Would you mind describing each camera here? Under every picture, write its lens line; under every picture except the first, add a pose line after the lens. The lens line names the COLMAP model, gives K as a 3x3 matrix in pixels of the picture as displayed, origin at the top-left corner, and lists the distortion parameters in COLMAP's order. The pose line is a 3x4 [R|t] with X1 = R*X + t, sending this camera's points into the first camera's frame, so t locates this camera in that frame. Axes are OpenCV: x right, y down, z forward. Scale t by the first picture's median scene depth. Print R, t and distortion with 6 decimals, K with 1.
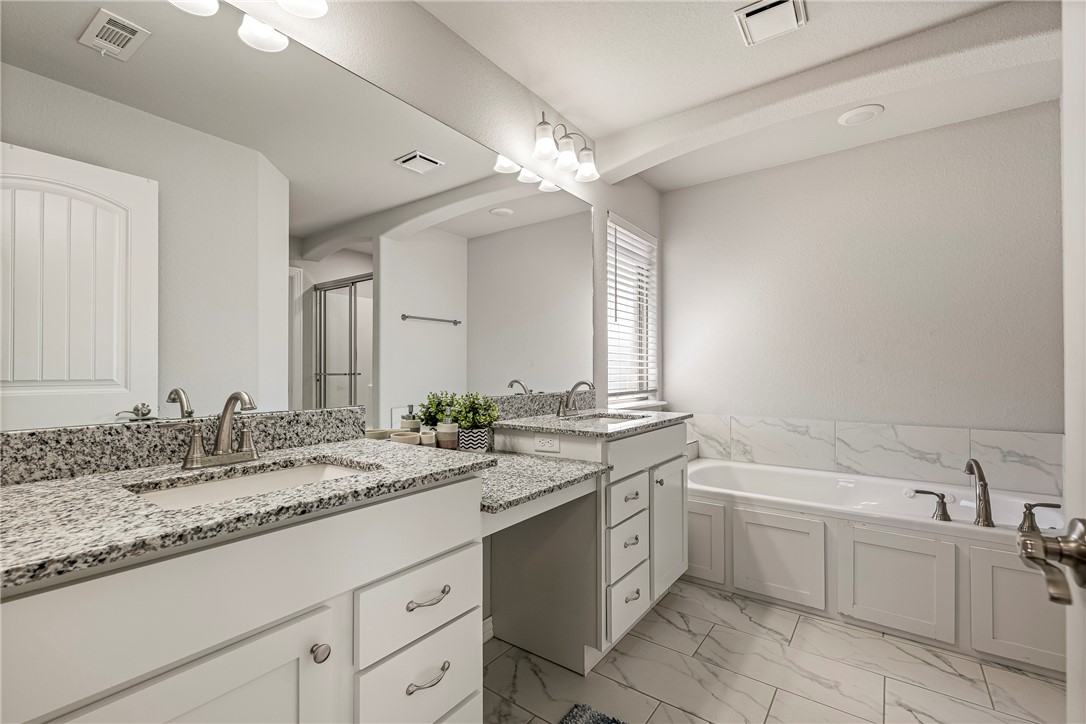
lens RADIAL K [[474.8, 0, 543.0], [0, 474.8, 362.0], [0, 0, 1]] dist [-0.000444, -0.000107]
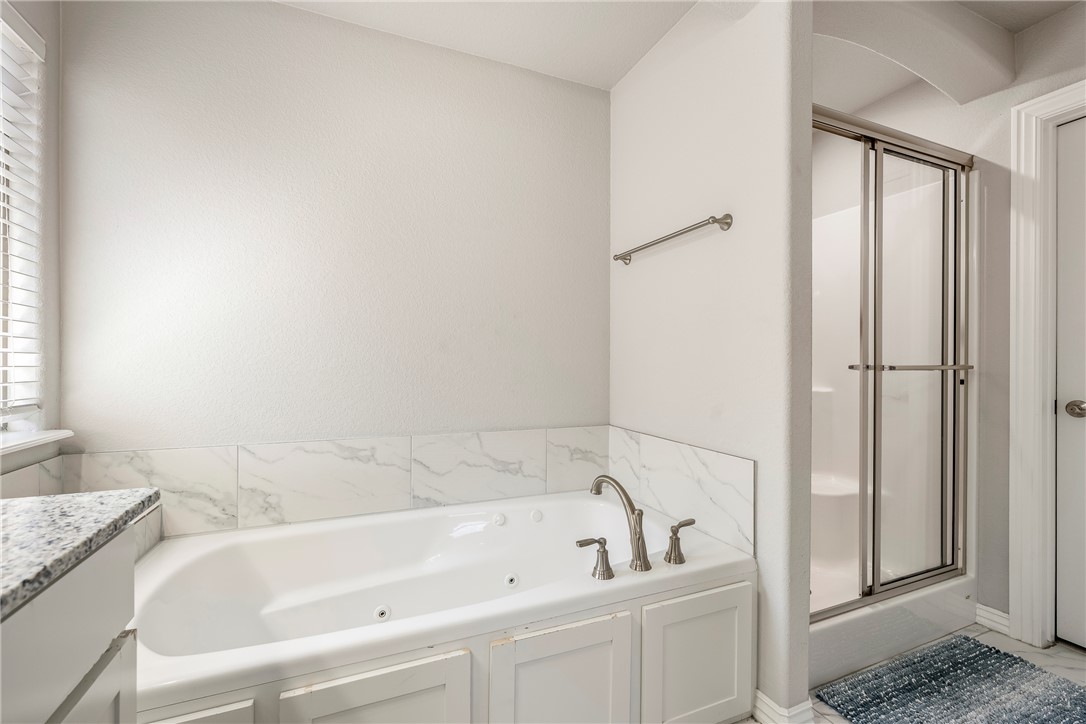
lens RADIAL K [[449.1, 0, 533.5], [0, 449.1, 365.0], [0, 0, 1]] dist [-0.000434, 0.000020]
pose [[0.520802, 0.000442, 0.853678, 0.158065], [-0.020375, 0.999721, 0.011913, 0.012785], [-0.853435, -0.023598, 0.520665, 0.521297]]
